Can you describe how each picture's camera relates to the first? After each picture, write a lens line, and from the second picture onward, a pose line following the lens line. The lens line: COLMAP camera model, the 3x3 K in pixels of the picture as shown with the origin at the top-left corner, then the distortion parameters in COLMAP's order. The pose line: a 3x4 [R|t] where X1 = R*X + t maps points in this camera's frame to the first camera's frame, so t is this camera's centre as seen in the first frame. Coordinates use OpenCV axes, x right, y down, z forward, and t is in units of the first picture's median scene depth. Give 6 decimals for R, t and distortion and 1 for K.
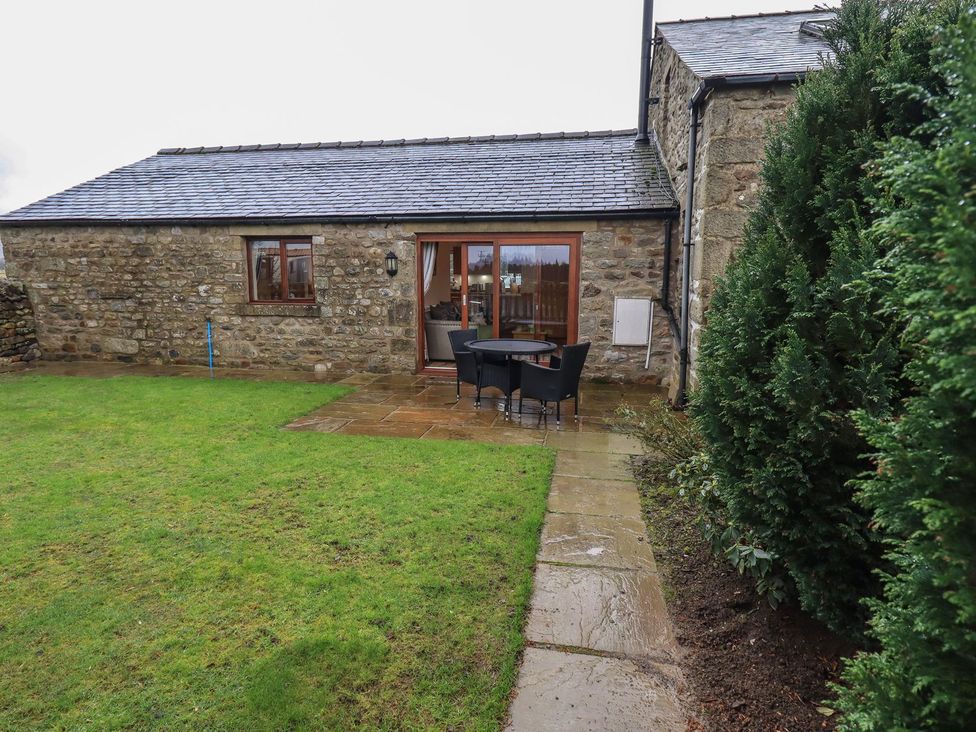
lens RADIAL K [[547.0, 0, 485.9], [0, 547.0, 368.1], [0, 0, 1]] dist [0.000260, -0.000446]
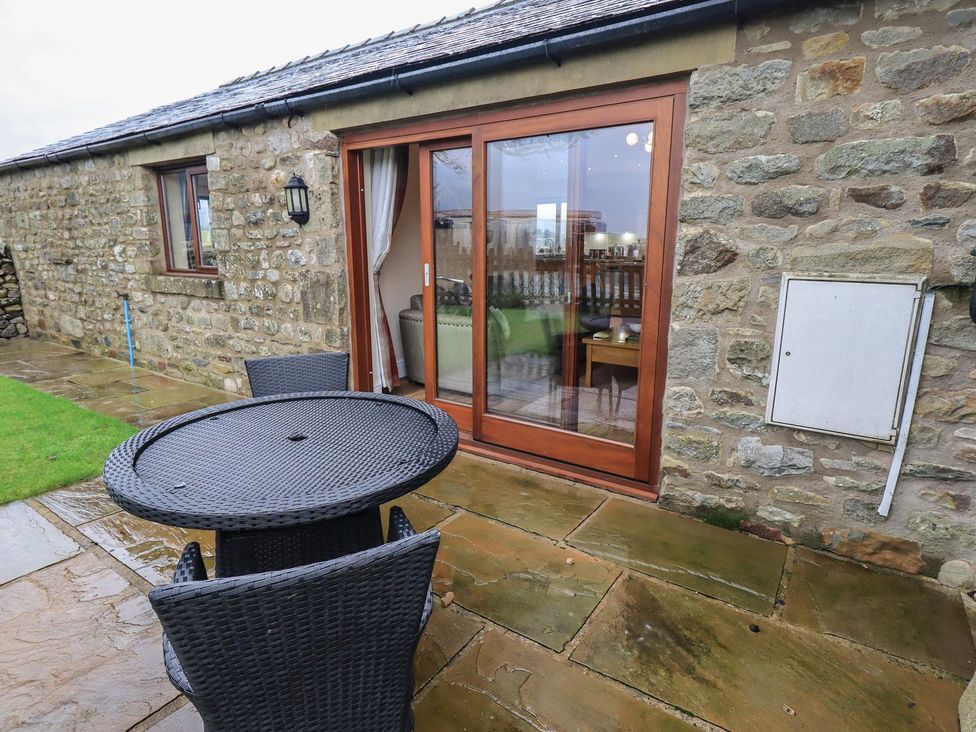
lens RADIAL K [[547.0, 0, 487.7], [0, 547.0, 360.3], [0, 0, 1]] dist [0.000260, -0.000446]
pose [[0.913543, 0.078457, -0.399103, 0.195285], [-0.057403, 0.996268, 0.064455, -0.085233], [0.402671, -0.035973, 0.914638, 0.599742]]
